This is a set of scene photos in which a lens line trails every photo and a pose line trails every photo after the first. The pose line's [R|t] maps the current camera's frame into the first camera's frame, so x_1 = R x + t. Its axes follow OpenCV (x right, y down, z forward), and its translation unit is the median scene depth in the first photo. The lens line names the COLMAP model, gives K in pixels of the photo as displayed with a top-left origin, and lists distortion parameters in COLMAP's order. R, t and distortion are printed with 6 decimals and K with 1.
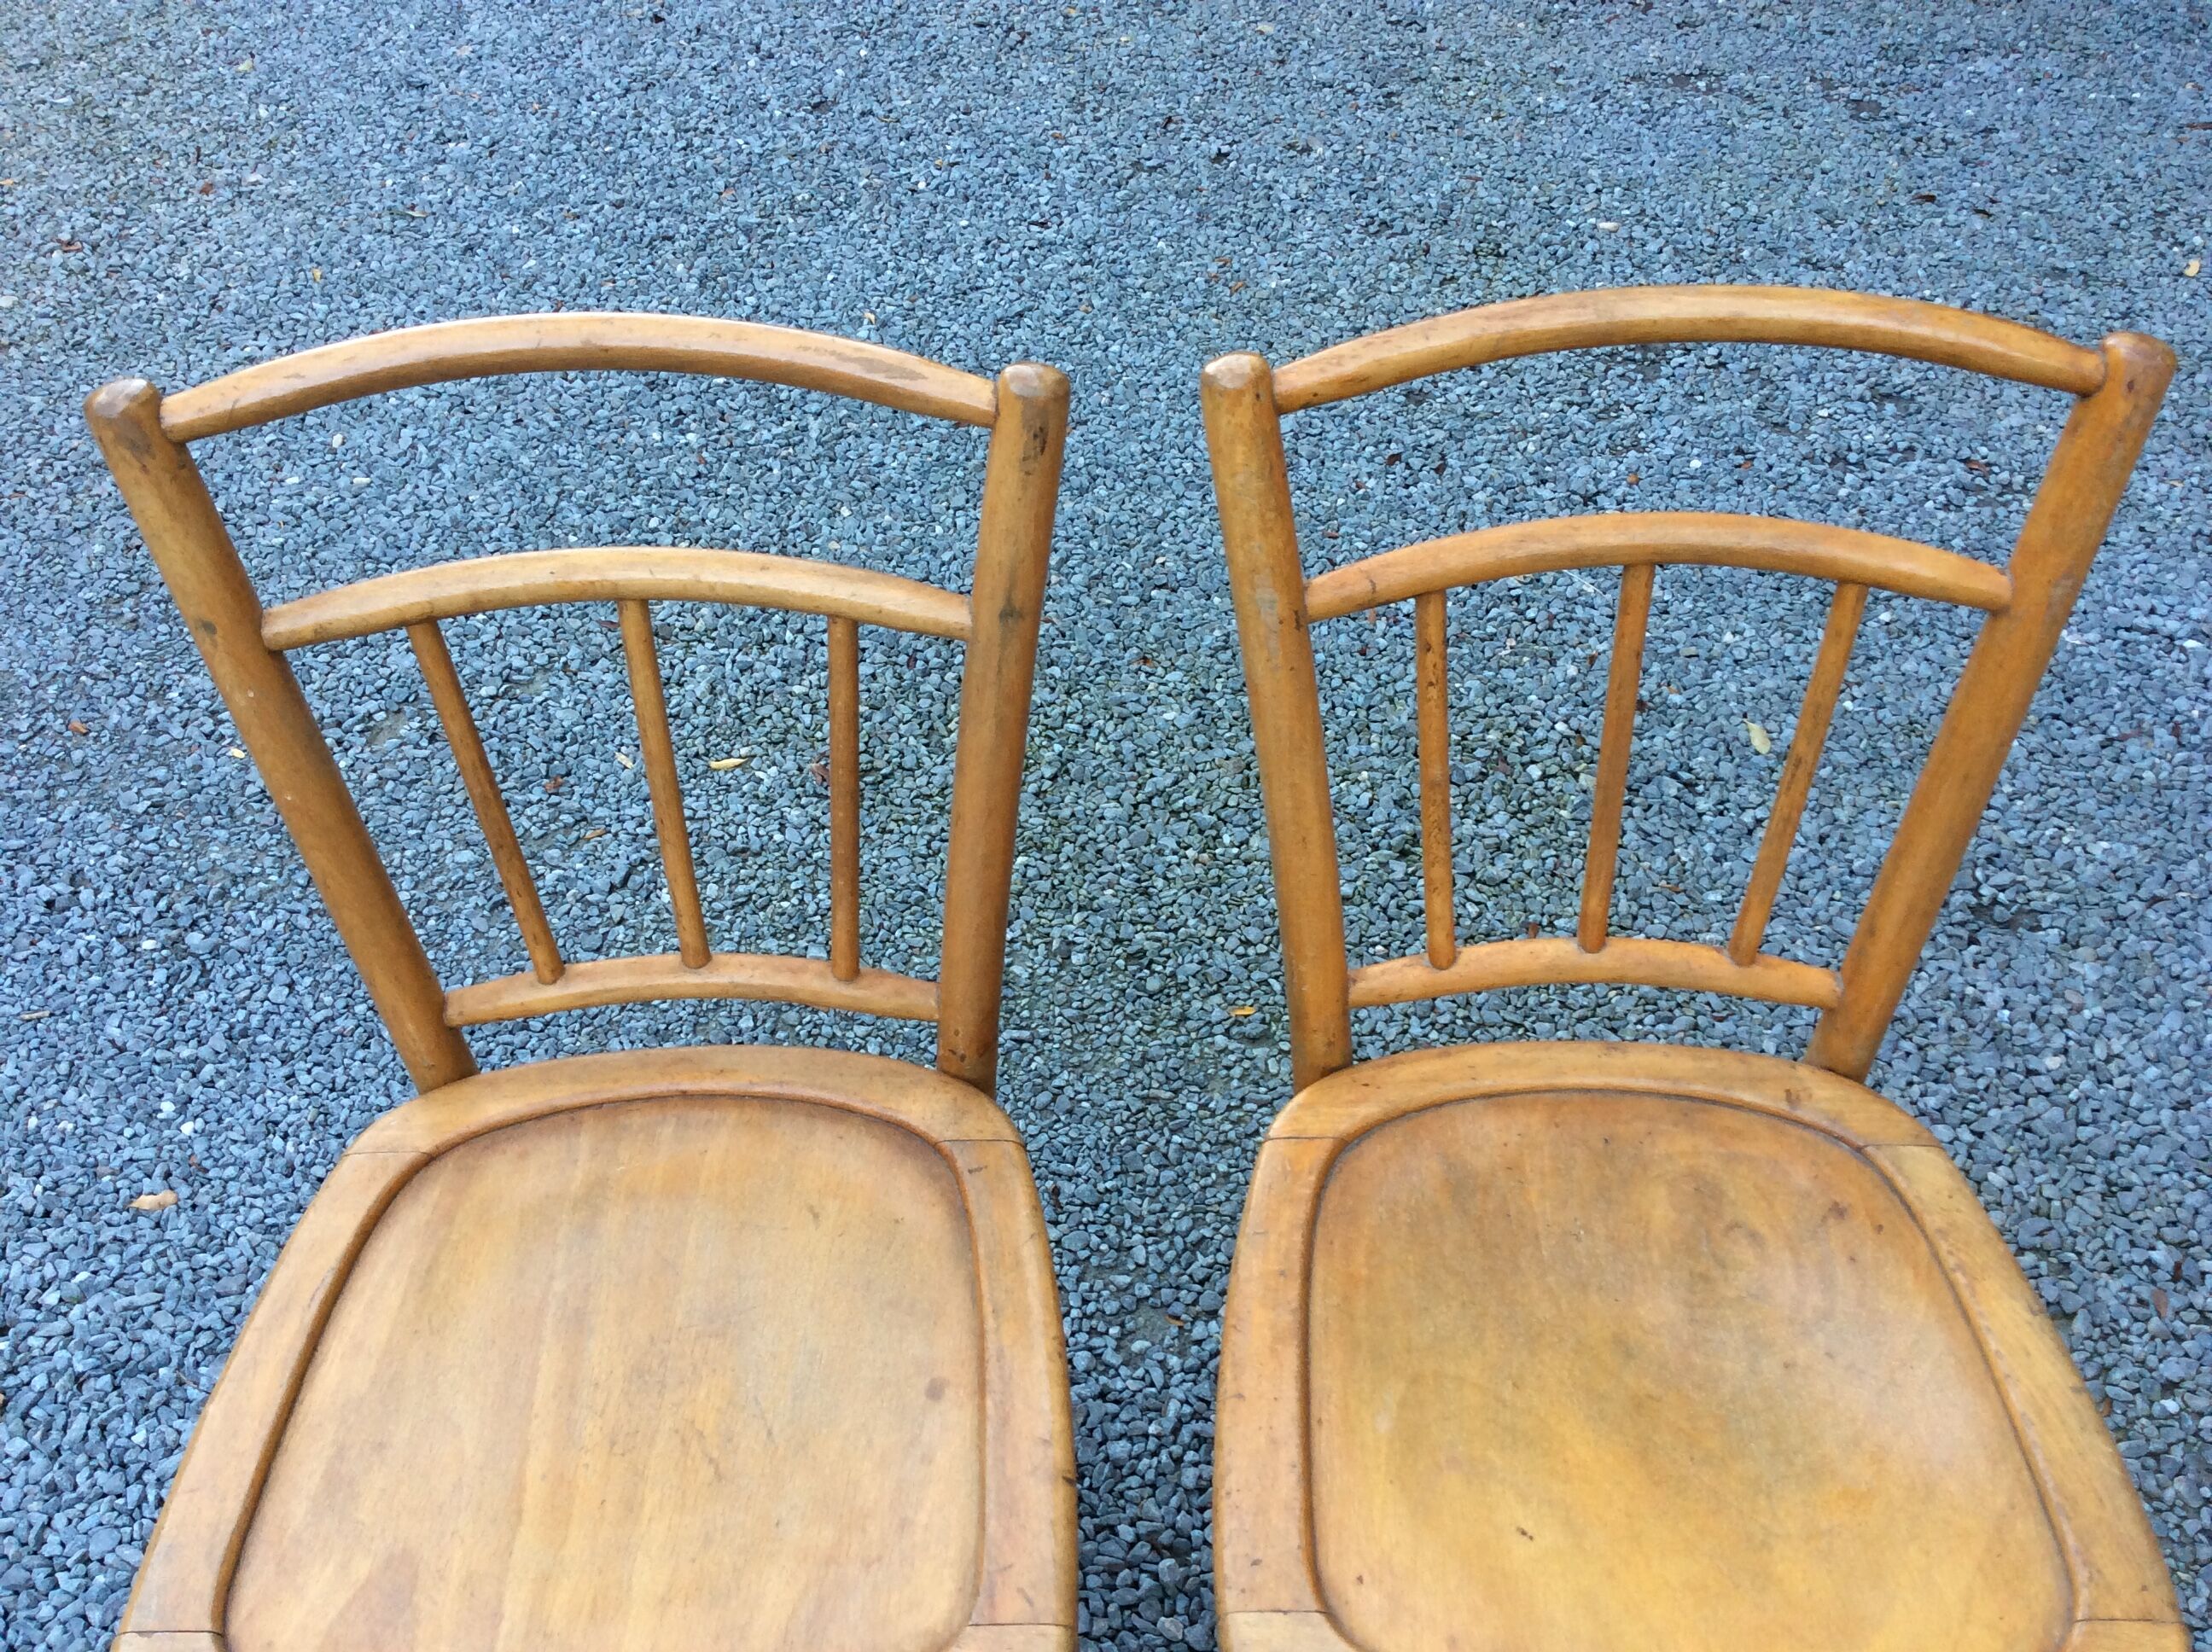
lens RADIAL K [[1998.2, 0, 1106.0], [0, 1998.2, 826.0], [0, 0, 1]] dist [0.069327, -0.099866]
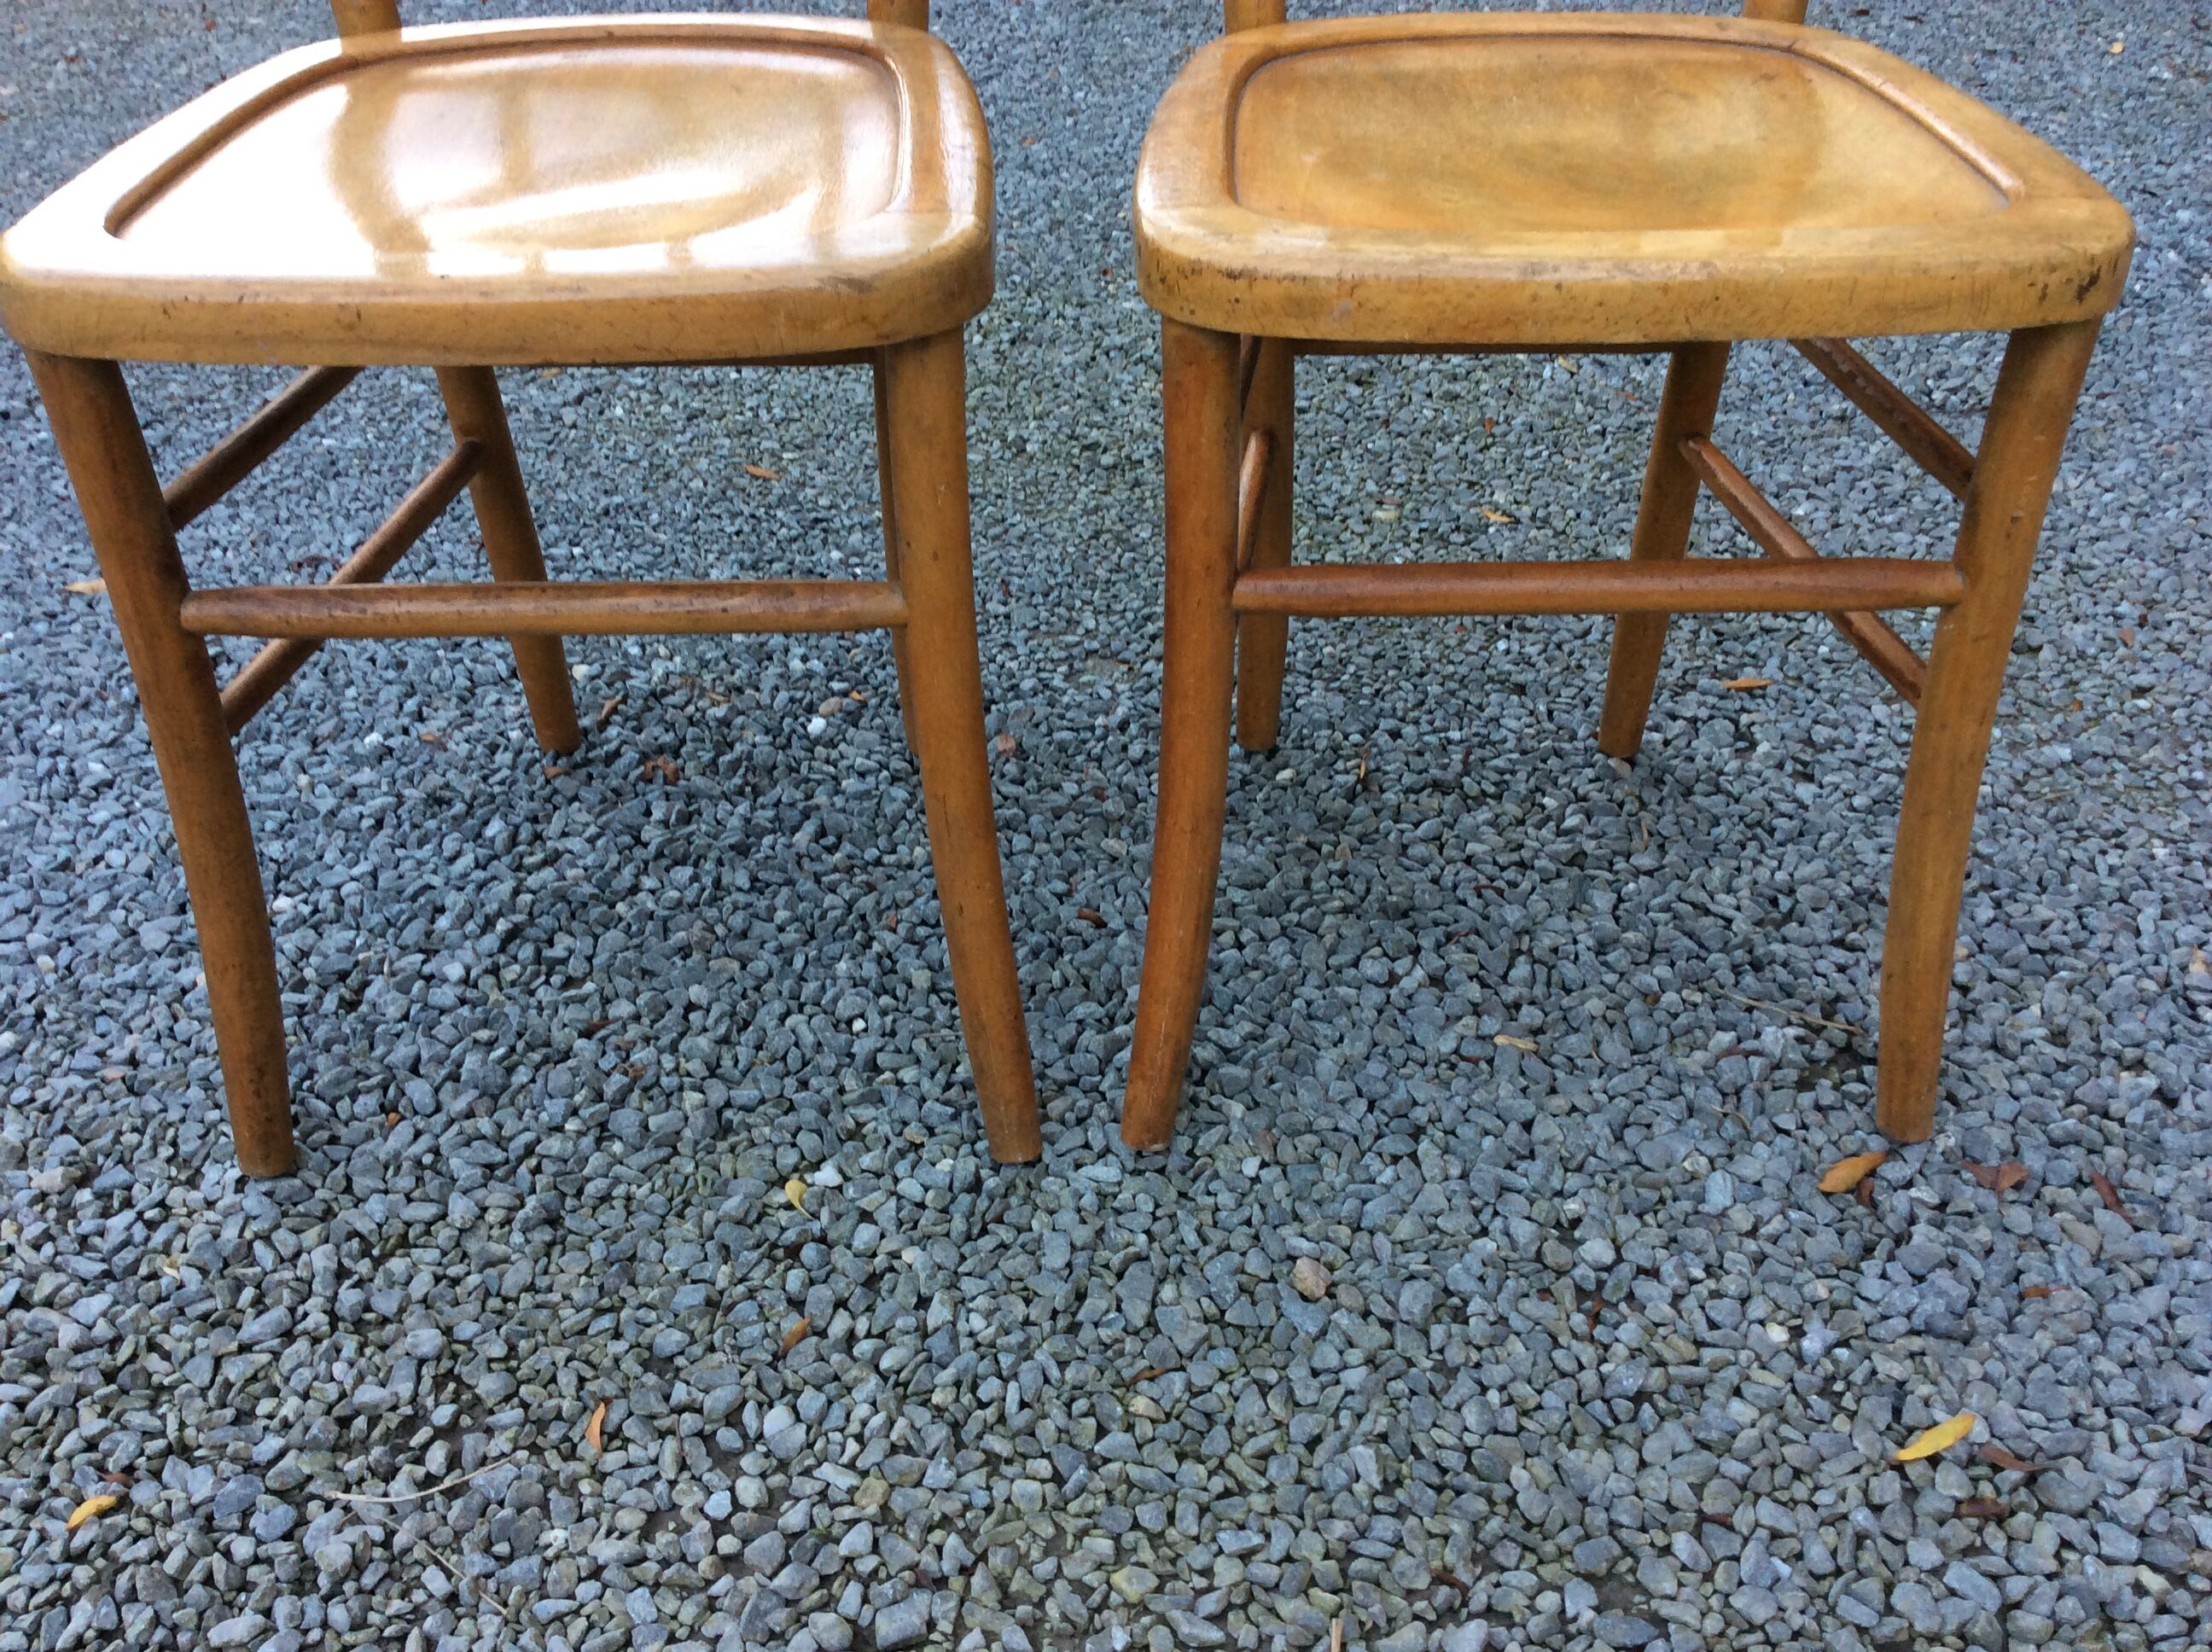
lens RADIAL K [[2025.6, 0, 1106.0], [0, 2025.6, 826.0], [0, 0, 1]] dist [0.117091, -0.251848]
pose [[0.999973, 0.002248, 0.006951, 0.019632], [-0.001255, 0.990203, -0.139629, 0.487778], [-0.007197, 0.139617, 0.990179, 0.029773]]
